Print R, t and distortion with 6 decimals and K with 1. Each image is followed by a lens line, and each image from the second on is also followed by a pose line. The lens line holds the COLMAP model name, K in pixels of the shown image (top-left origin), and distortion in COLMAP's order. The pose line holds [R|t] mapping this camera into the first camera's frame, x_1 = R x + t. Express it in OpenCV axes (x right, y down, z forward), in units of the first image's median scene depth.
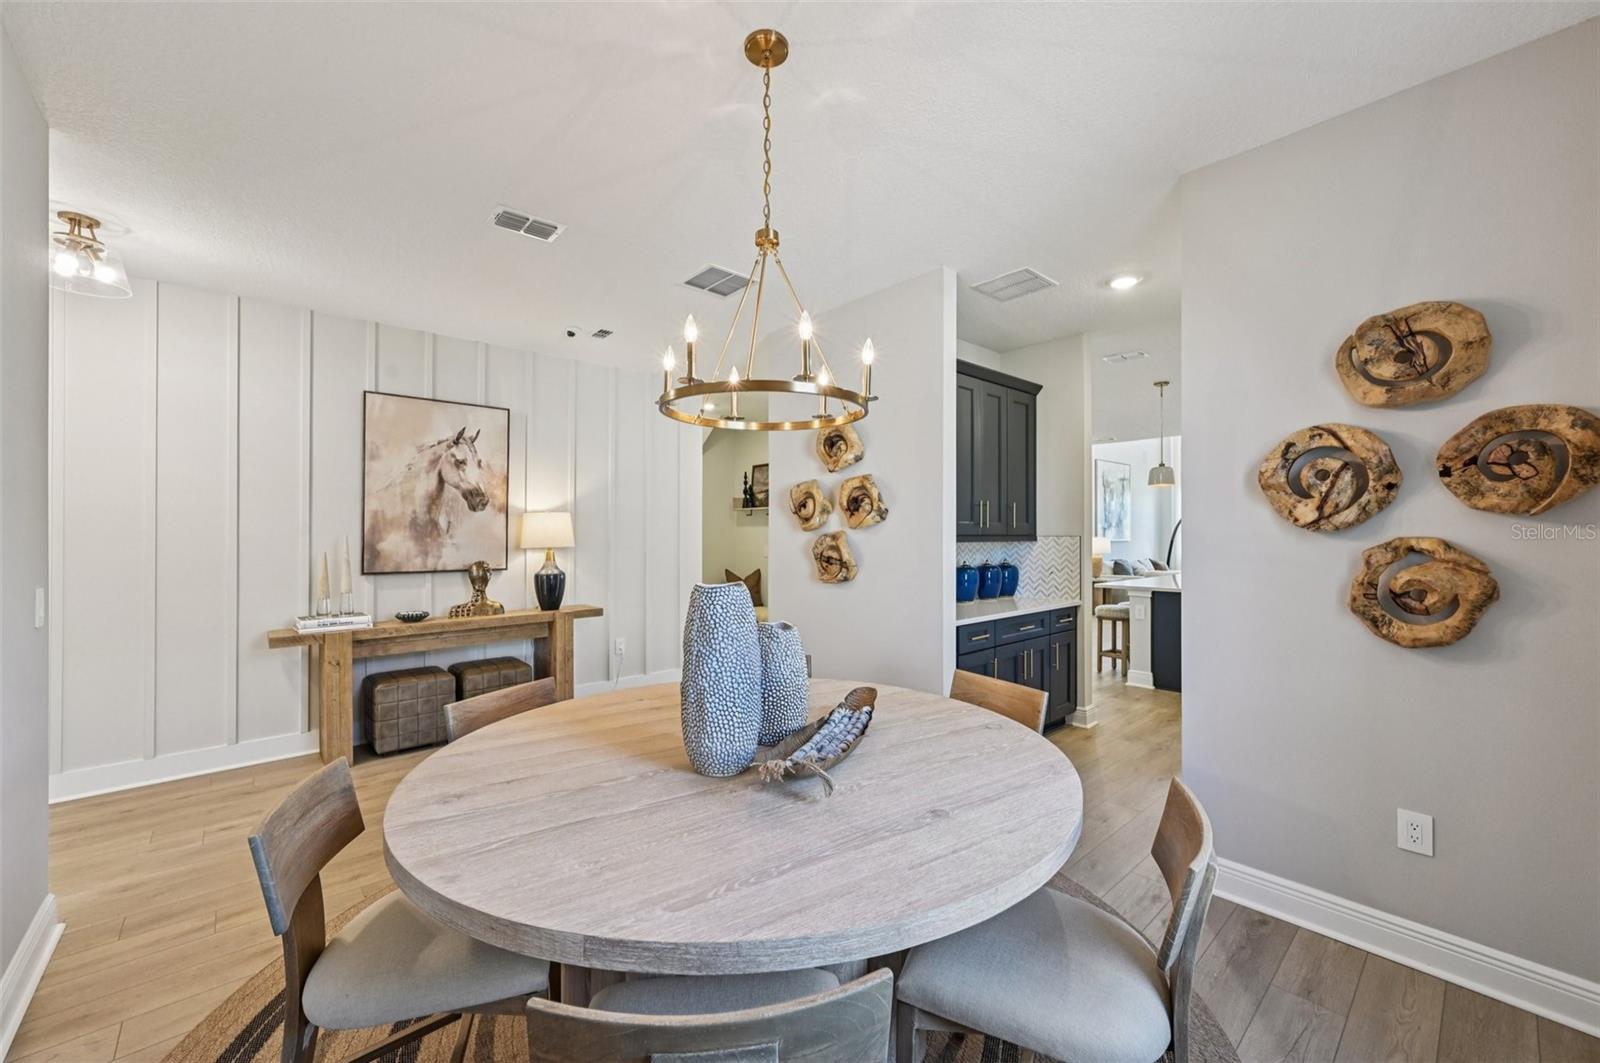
lens RADIAL K [[630.4, 0, 793.9], [0, 630.4, 527.7], [0, 0, 1]] dist [0.001334, 0.000477]
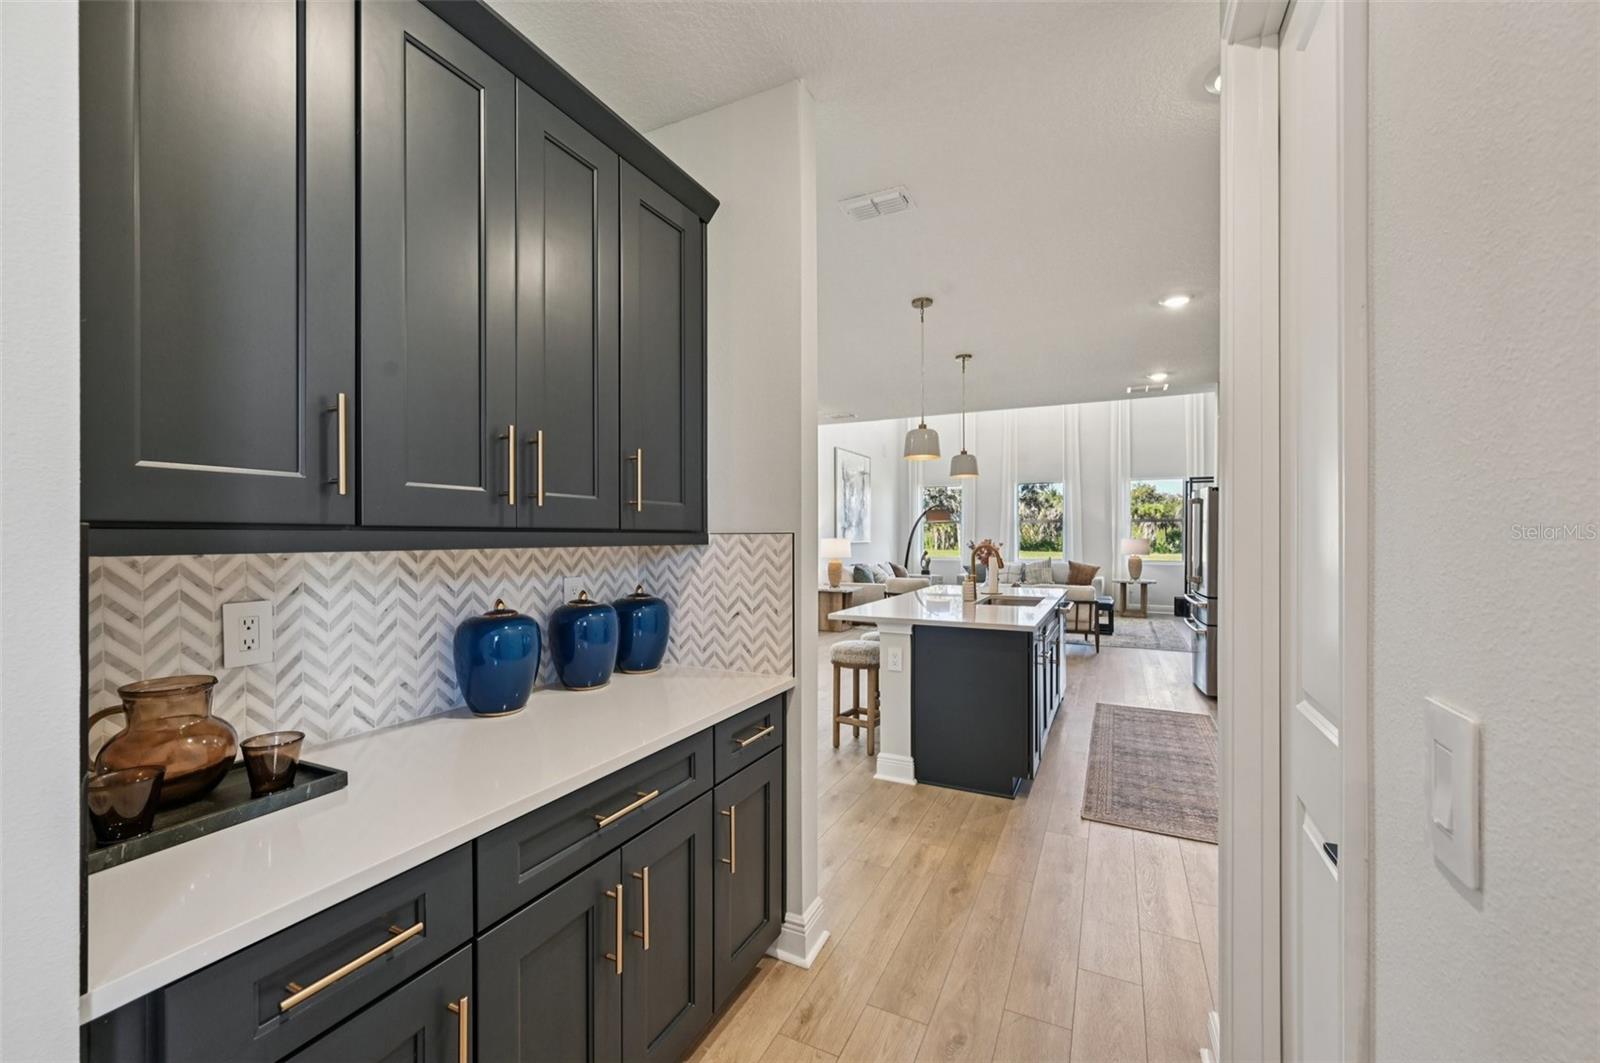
lens RADIAL K [[630.4, 0, 796.6], [0, 630.4, 527.9], [0, 0, 1]] dist [0.001334, 0.000477]
pose [[0.928187, 0.003733, 0.372096, 0.233015], [-0.002362, 0.999989, -0.004139, 0.009436], [-0.372107, 0.002963, 0.928185, 0.469928]]
